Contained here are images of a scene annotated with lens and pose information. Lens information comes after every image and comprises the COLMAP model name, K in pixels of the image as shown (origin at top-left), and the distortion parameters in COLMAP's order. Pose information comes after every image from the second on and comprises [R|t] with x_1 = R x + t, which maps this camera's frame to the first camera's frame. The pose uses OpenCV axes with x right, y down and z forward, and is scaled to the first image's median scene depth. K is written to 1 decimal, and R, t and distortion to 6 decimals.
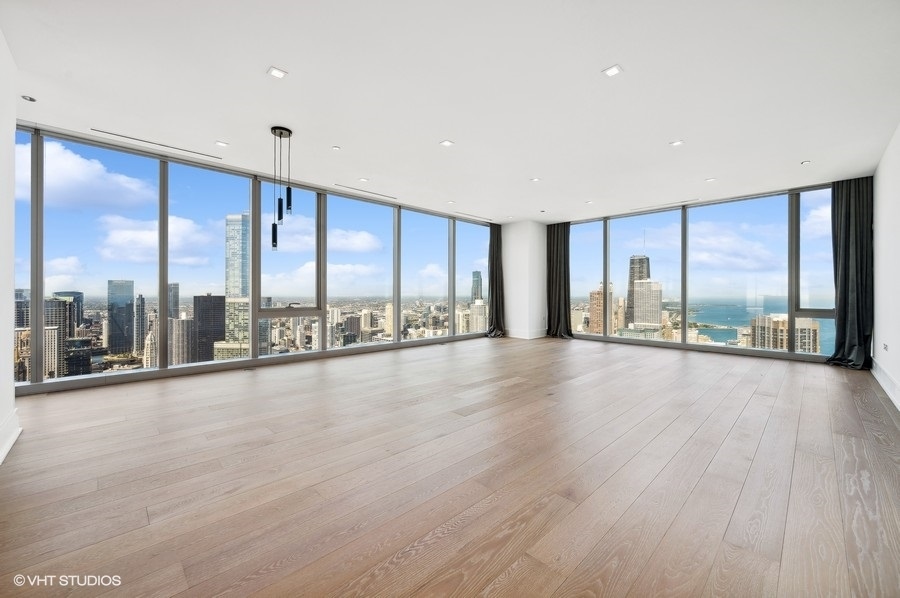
lens RADIAL K [[354.8, 0, 448.7], [0, 354.8, 293.8], [0, 0, 1]] dist [0.001172, 0.000028]
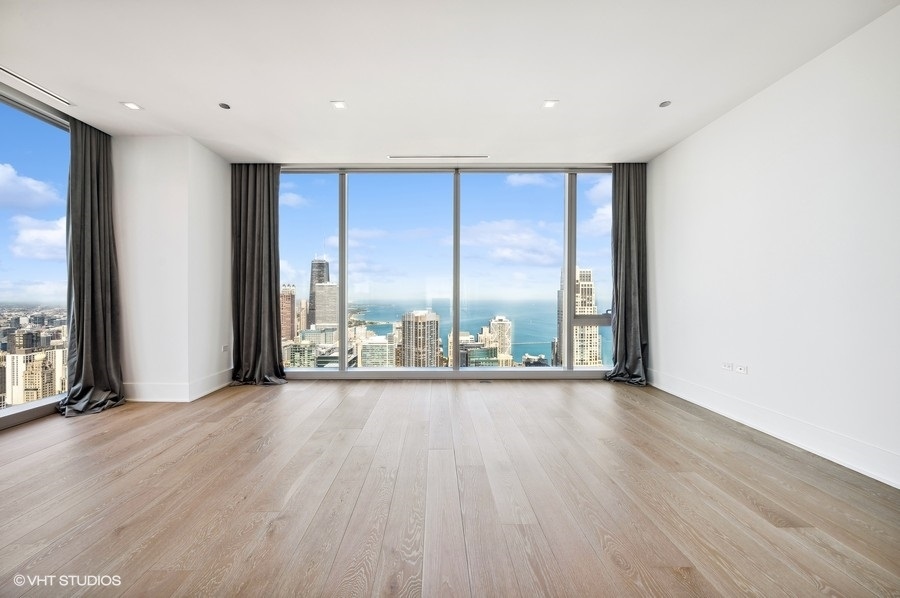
lens RADIAL K [[359.1, 0, 434.3], [0, 359.1, 296.7], [0, 0, 1]] dist [0.001094, 0.000245]
pose [[0.693342, -0.007245, 0.720573, 0.108246], [0.006606, 0.999971, 0.003698, -0.003583], [-0.720579, 0.002196, 0.693370, 0.437931]]
